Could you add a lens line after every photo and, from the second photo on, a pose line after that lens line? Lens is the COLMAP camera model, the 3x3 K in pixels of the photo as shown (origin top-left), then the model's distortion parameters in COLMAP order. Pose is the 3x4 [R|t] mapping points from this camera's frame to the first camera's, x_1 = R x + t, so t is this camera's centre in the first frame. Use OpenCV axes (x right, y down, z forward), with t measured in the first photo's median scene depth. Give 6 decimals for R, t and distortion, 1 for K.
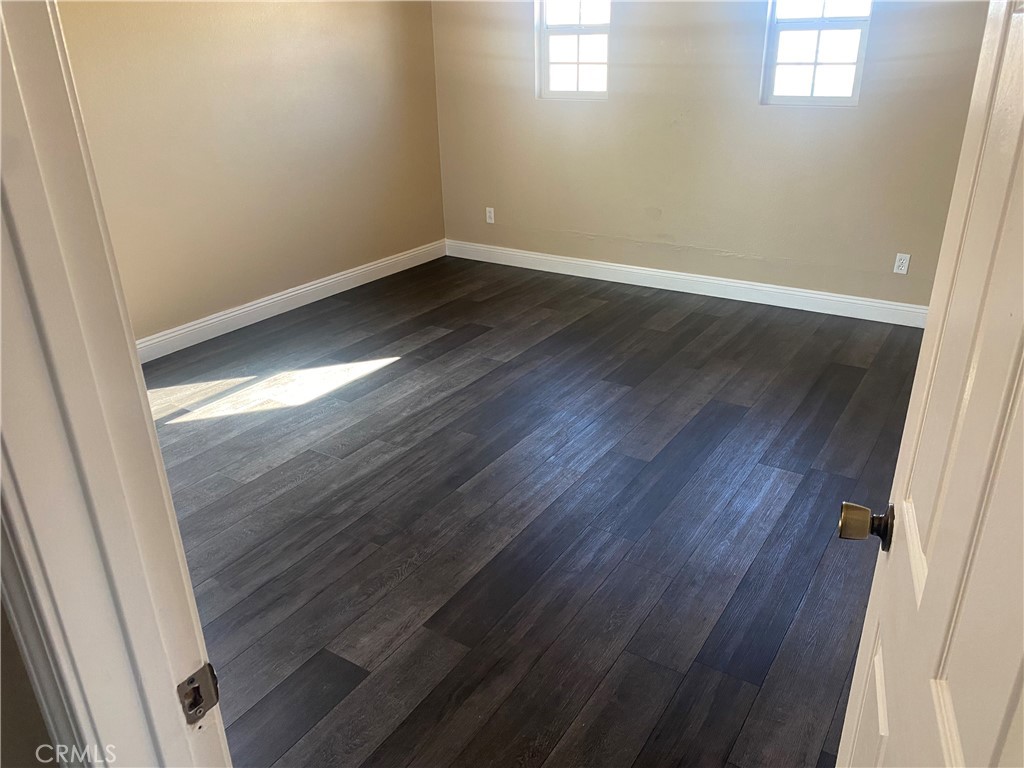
lens RADIAL K [[779.9, 0, 515.5], [0, 779.9, 384.7], [0, 0, 1]] dist [-0.004955, -0.011638]
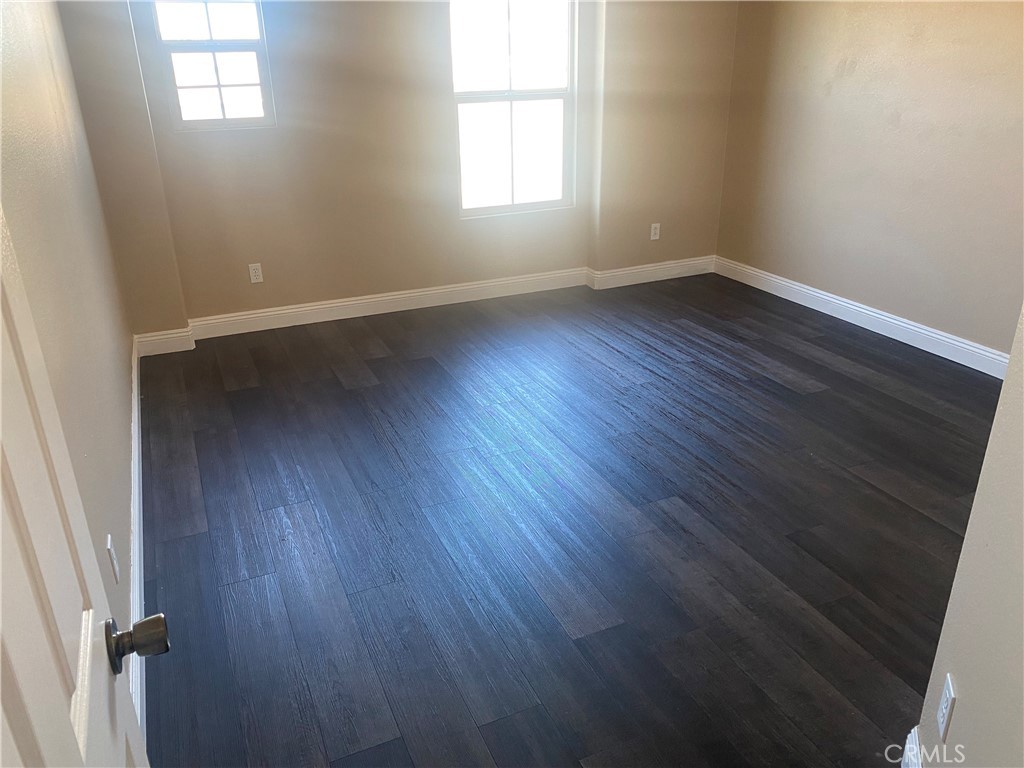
lens RADIAL K [[779.9, 0, 512.0], [0, 779.9, 387.2], [0, 0, 1]] dist [-0.004955, -0.011638]
pose [[0.571372, -0.311322, 0.759350, -0.478210], [0.330934, 0.934098, 0.133955, -0.115789], [-0.751010, 0.174757, 0.636744, 0.282697]]
